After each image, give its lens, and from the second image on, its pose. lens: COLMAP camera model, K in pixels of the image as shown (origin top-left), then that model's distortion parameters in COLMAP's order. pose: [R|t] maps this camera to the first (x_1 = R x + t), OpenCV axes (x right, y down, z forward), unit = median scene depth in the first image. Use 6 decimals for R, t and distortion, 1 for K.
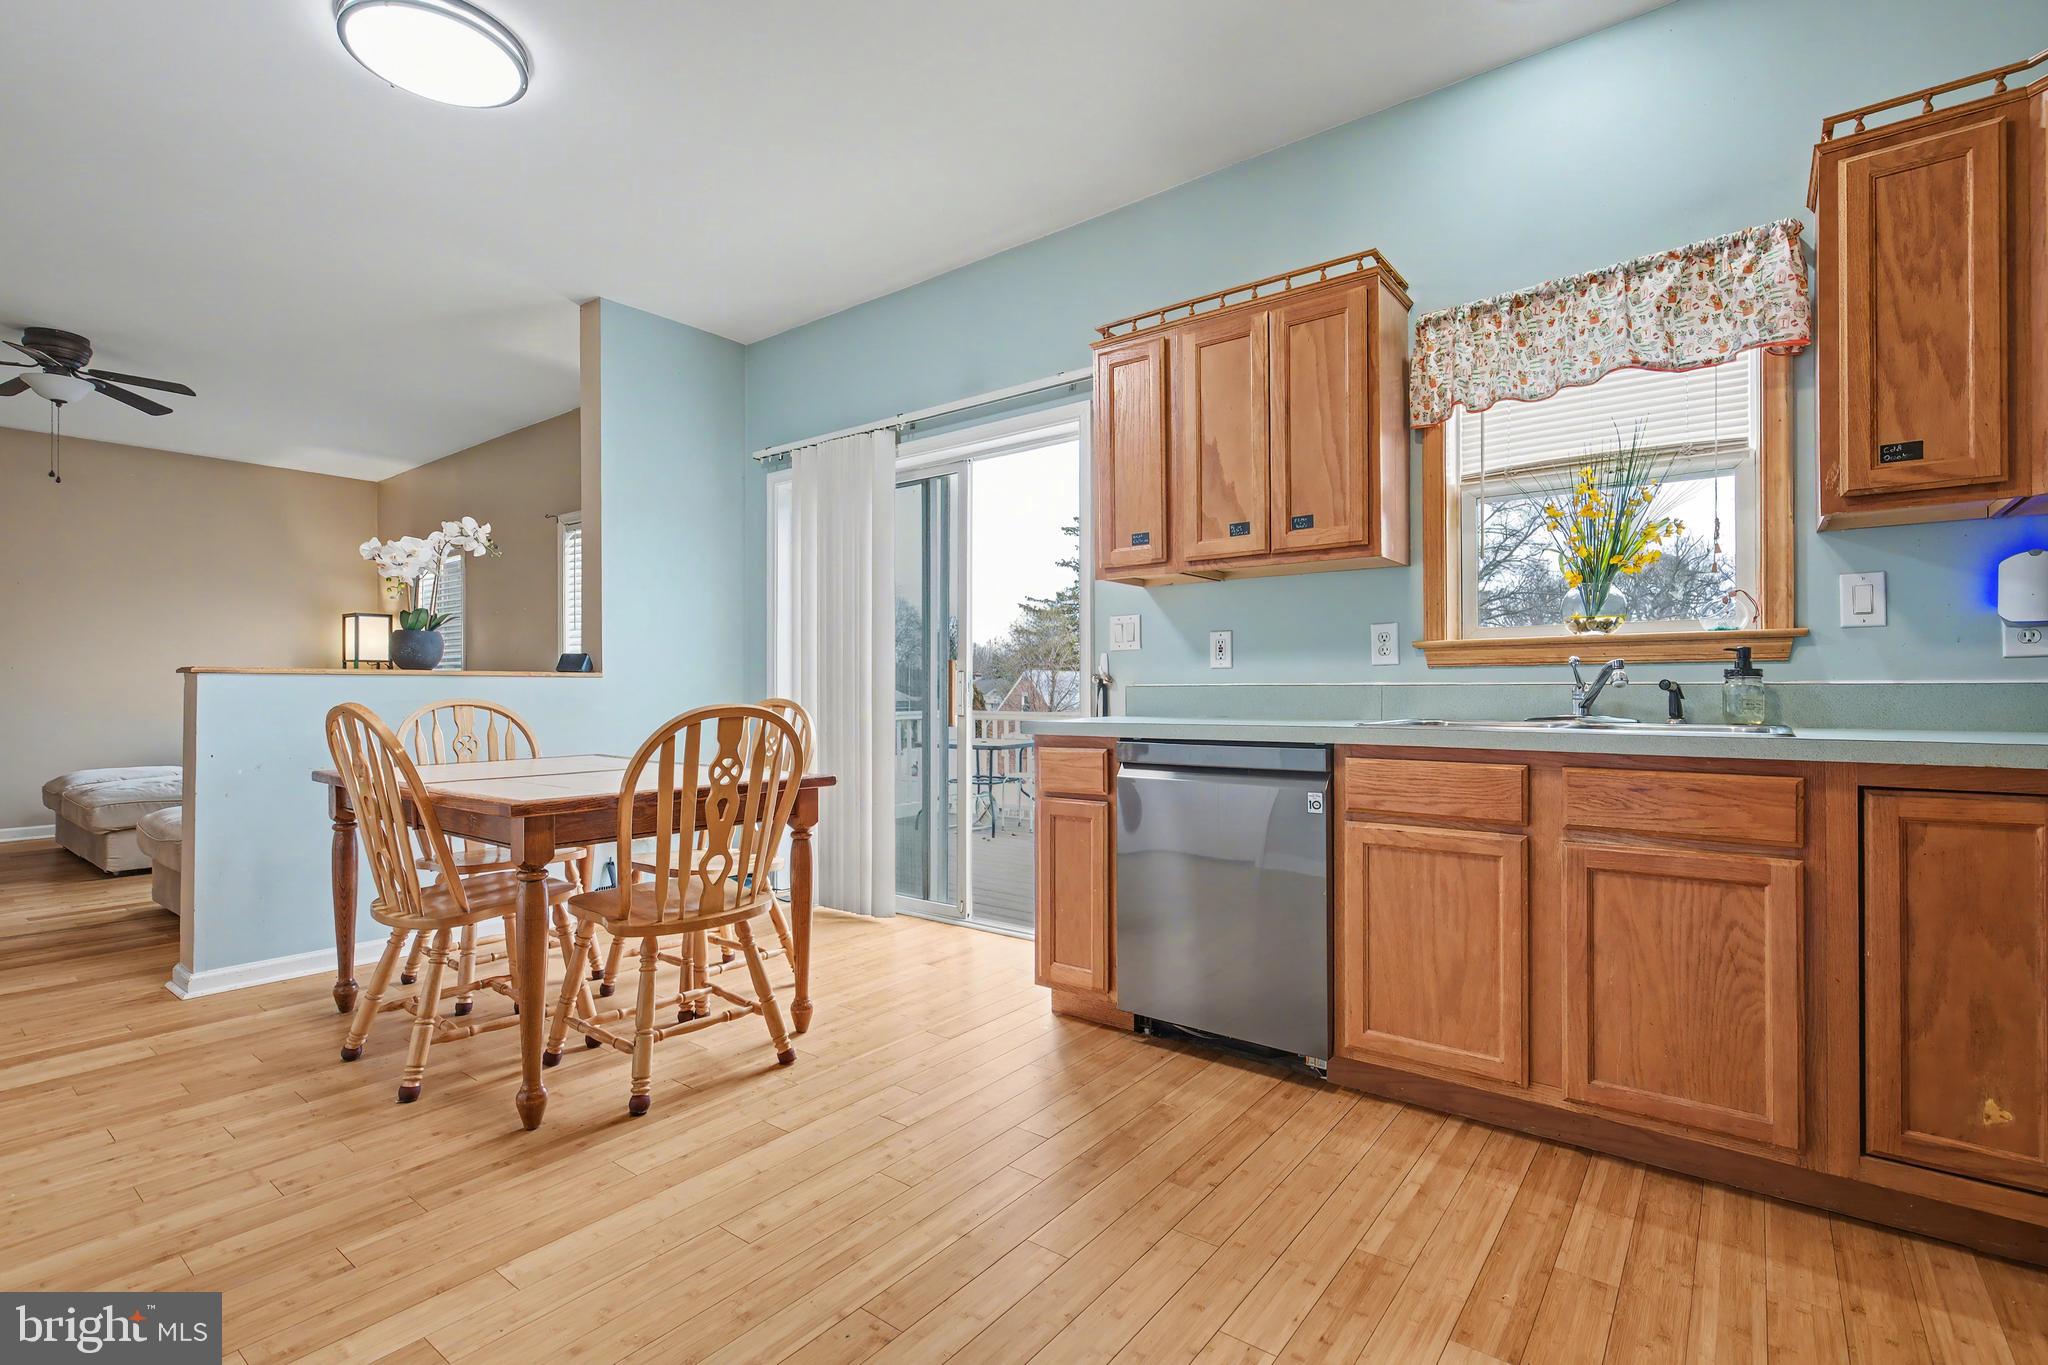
lens RADIAL K [[956.0, 0, 1024.0], [0, 956.0, 682.5], [0, 0, 1]] dist [0.003599, 0.000559]
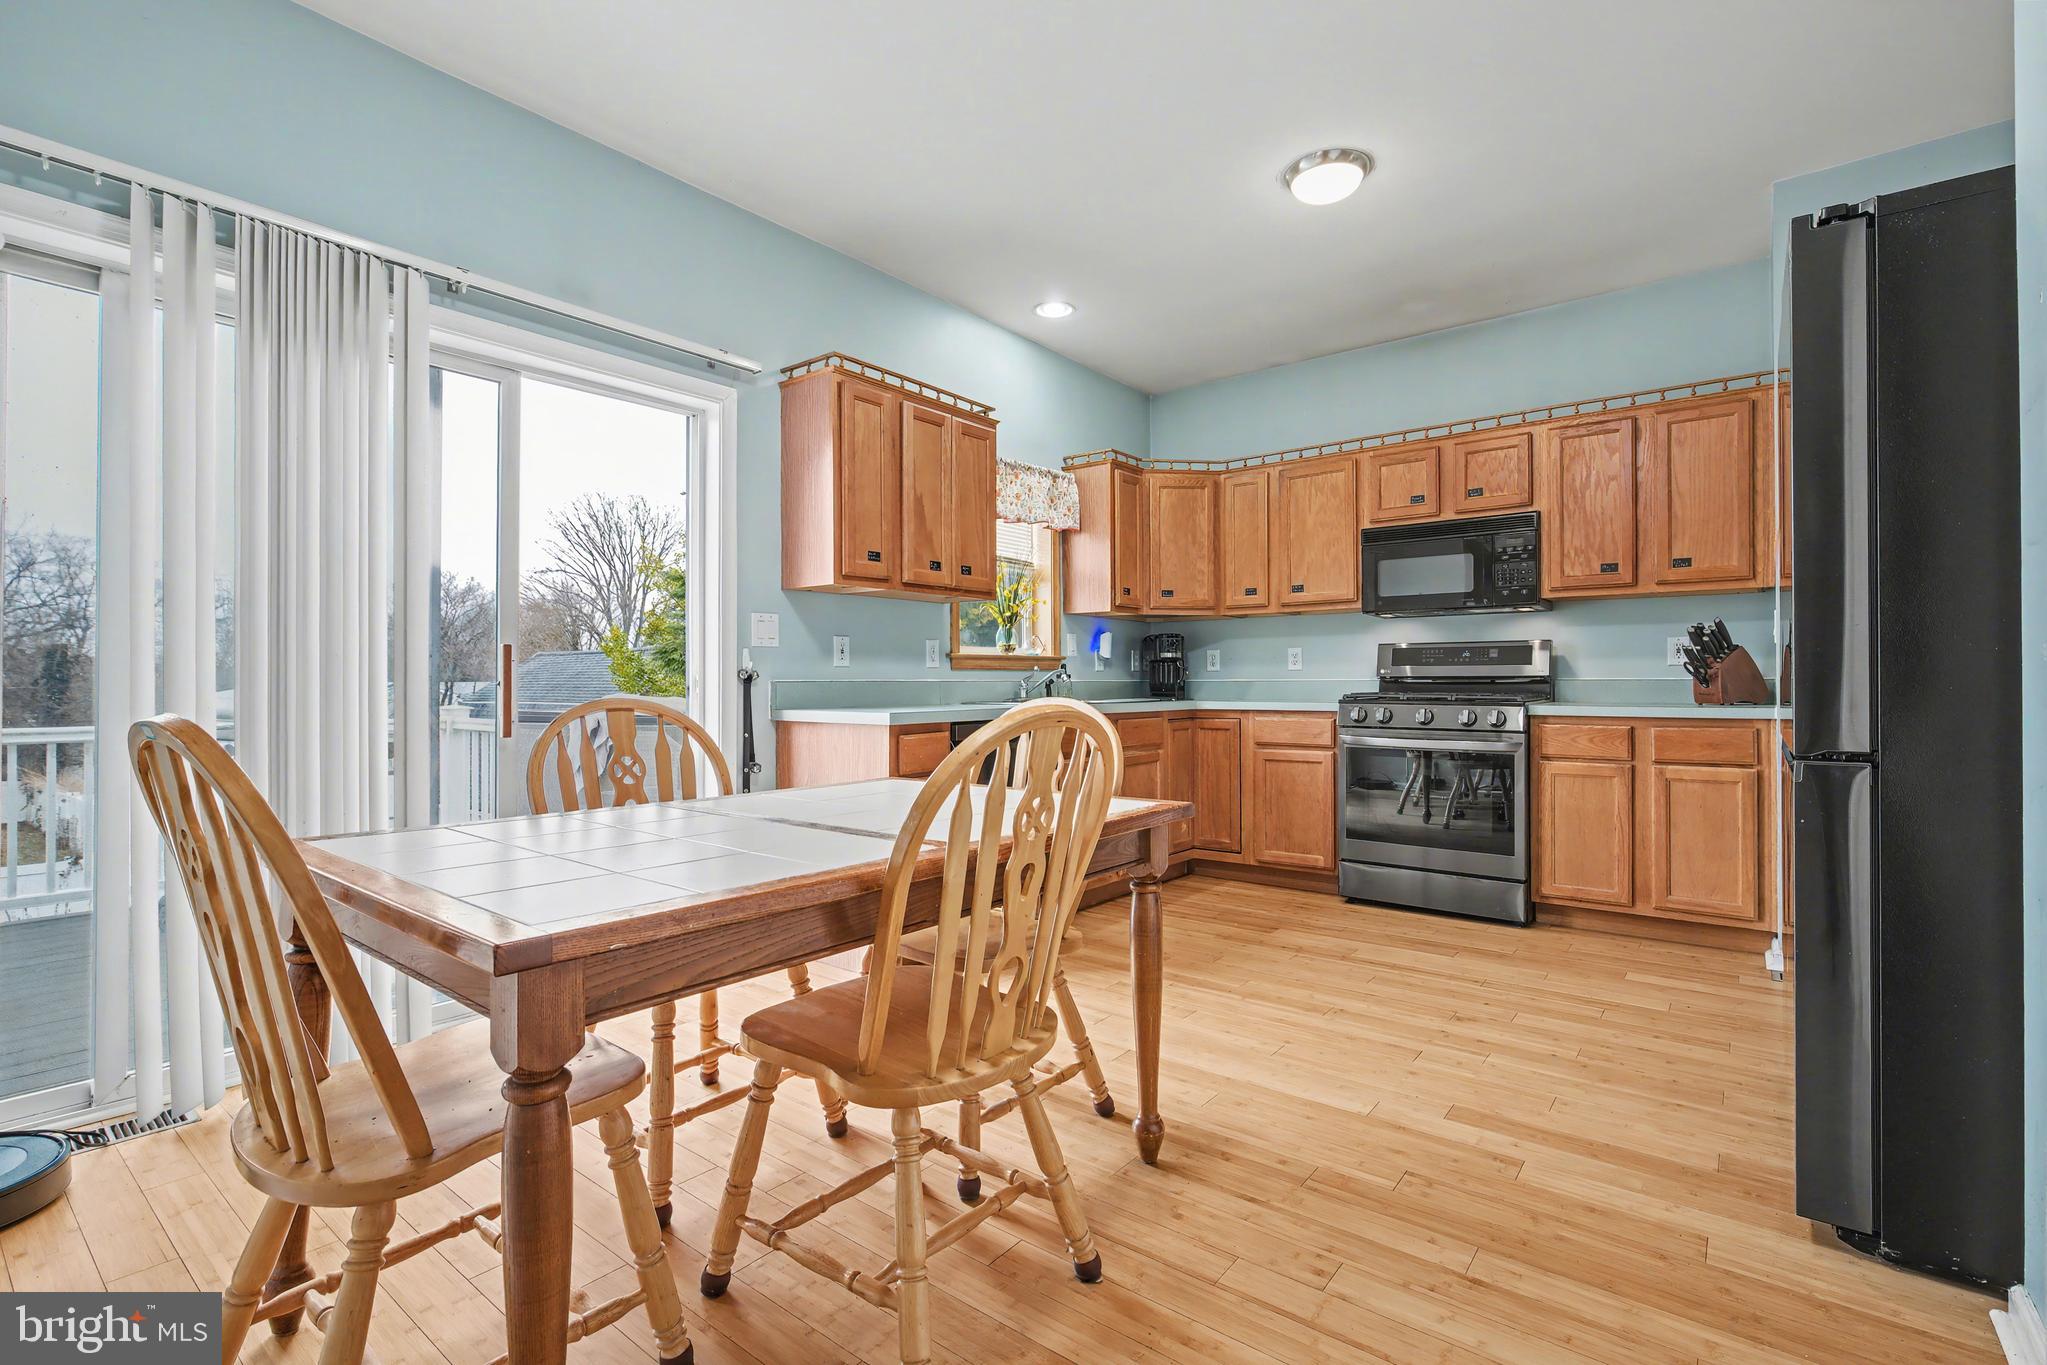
lens RADIAL K [[933.4, 0, 1019.0], [0, 933.4, 680.8], [0, 0, 1]] dist [-0.002484, -0.001129]
pose [[0.010533, 0.004751, 0.999933, -1.343737], [-0.003222, 0.999984, -0.004718, 0.010191], [-0.999939, -0.003172, 0.010548, 1.065602]]
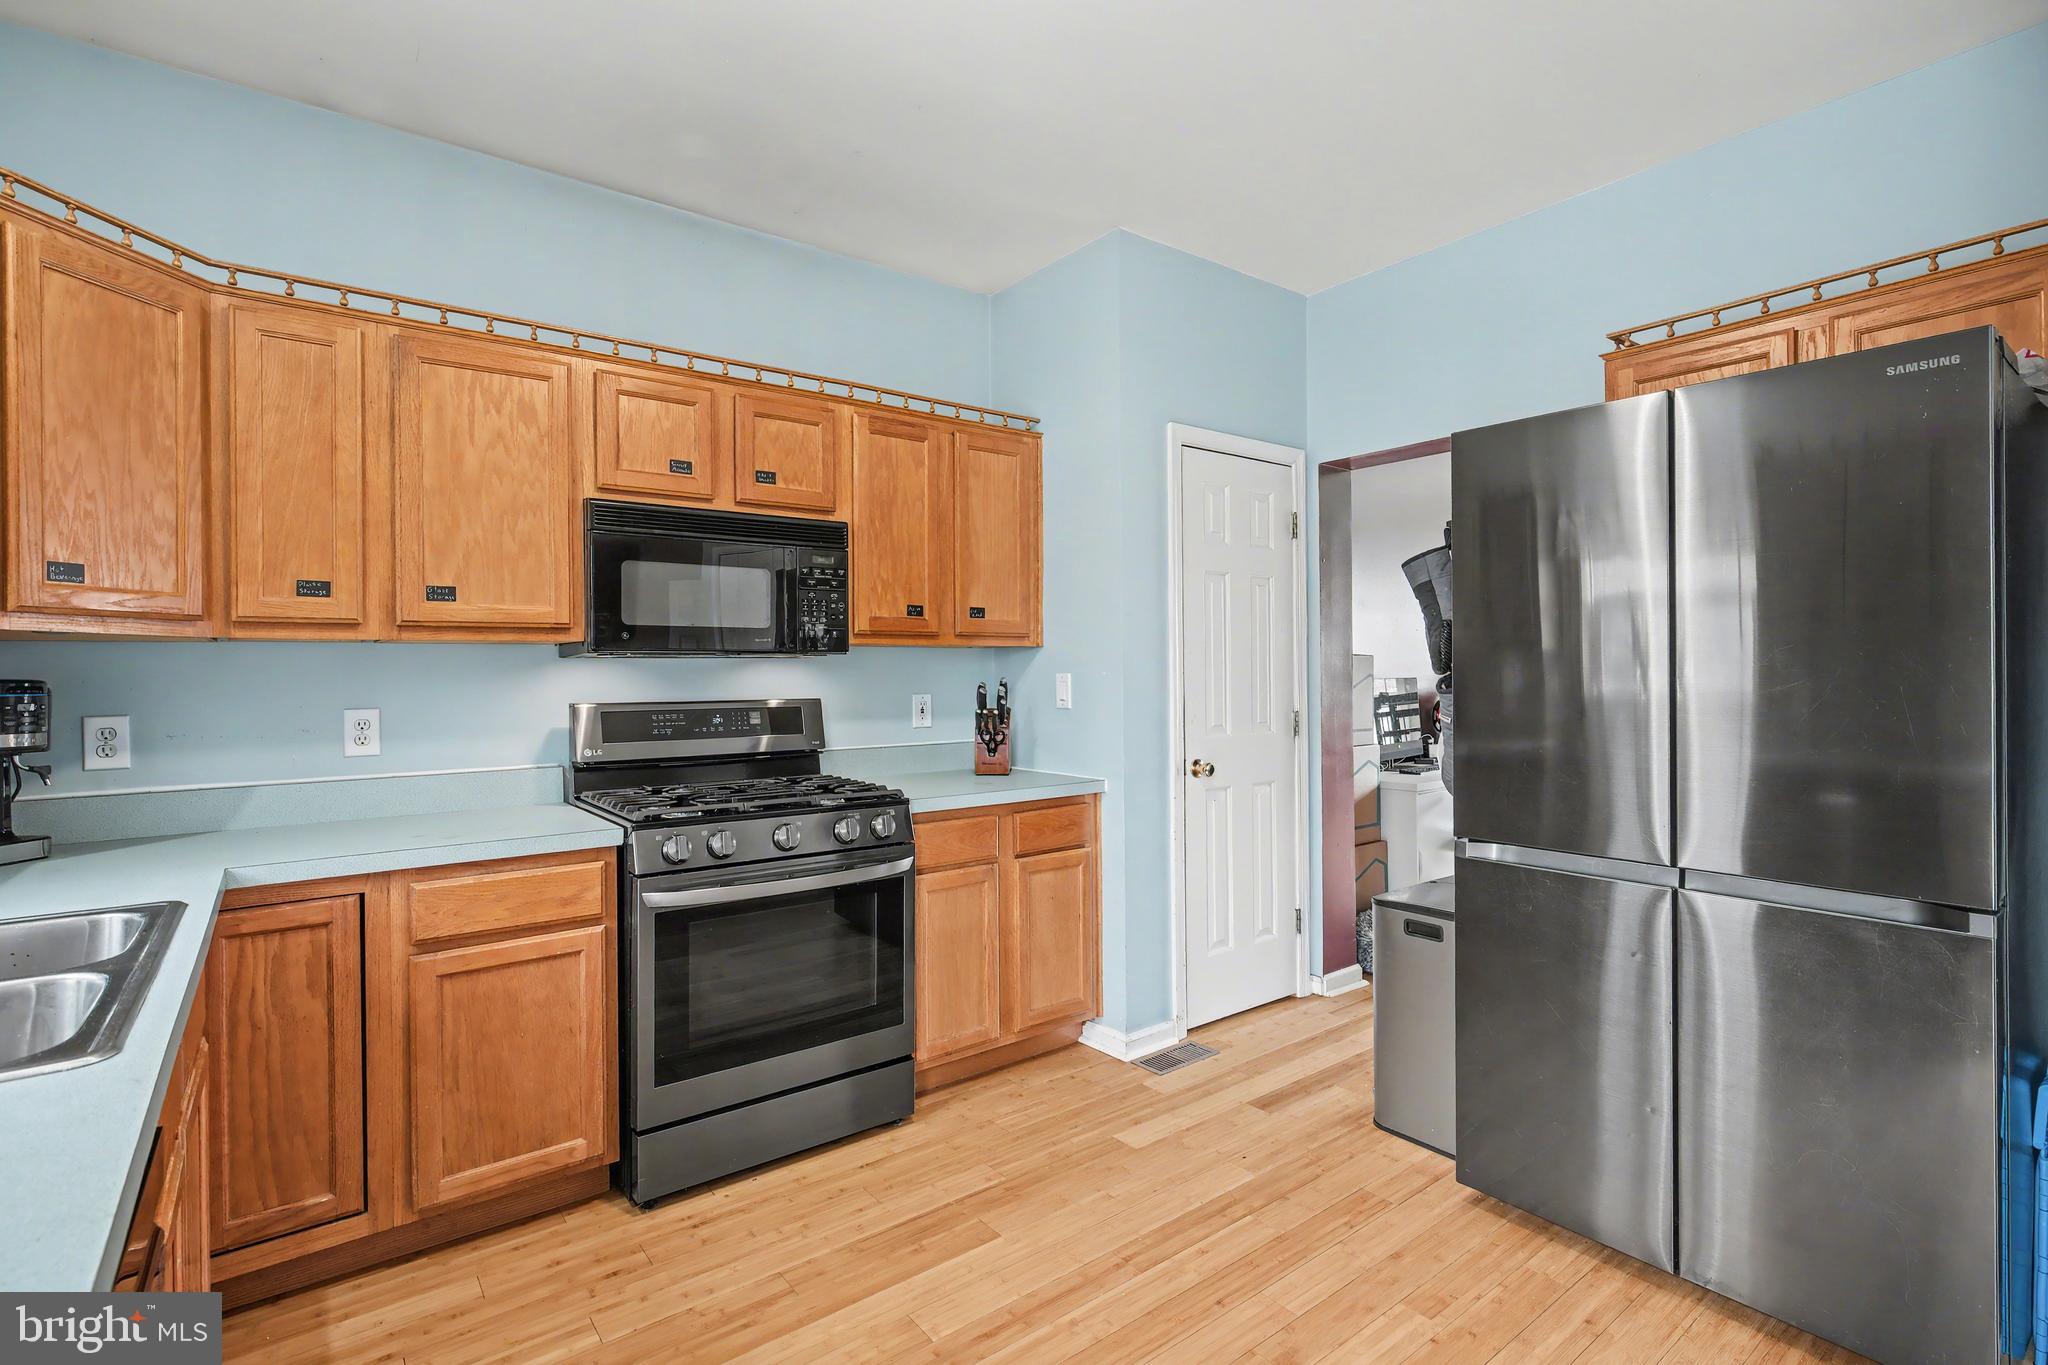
lens RADIAL K [[965.0, 0, 1013.9], [0, 965.0, 668.9], [0, 0, 1]] dist [-0.001680, 0.000004]
pose [[-0.967575, 0.011631, 0.252317, -0.118587], [0.009751, 0.999915, -0.008700, -0.110685], [-0.252397, -0.005957, -0.967605, 1.311953]]
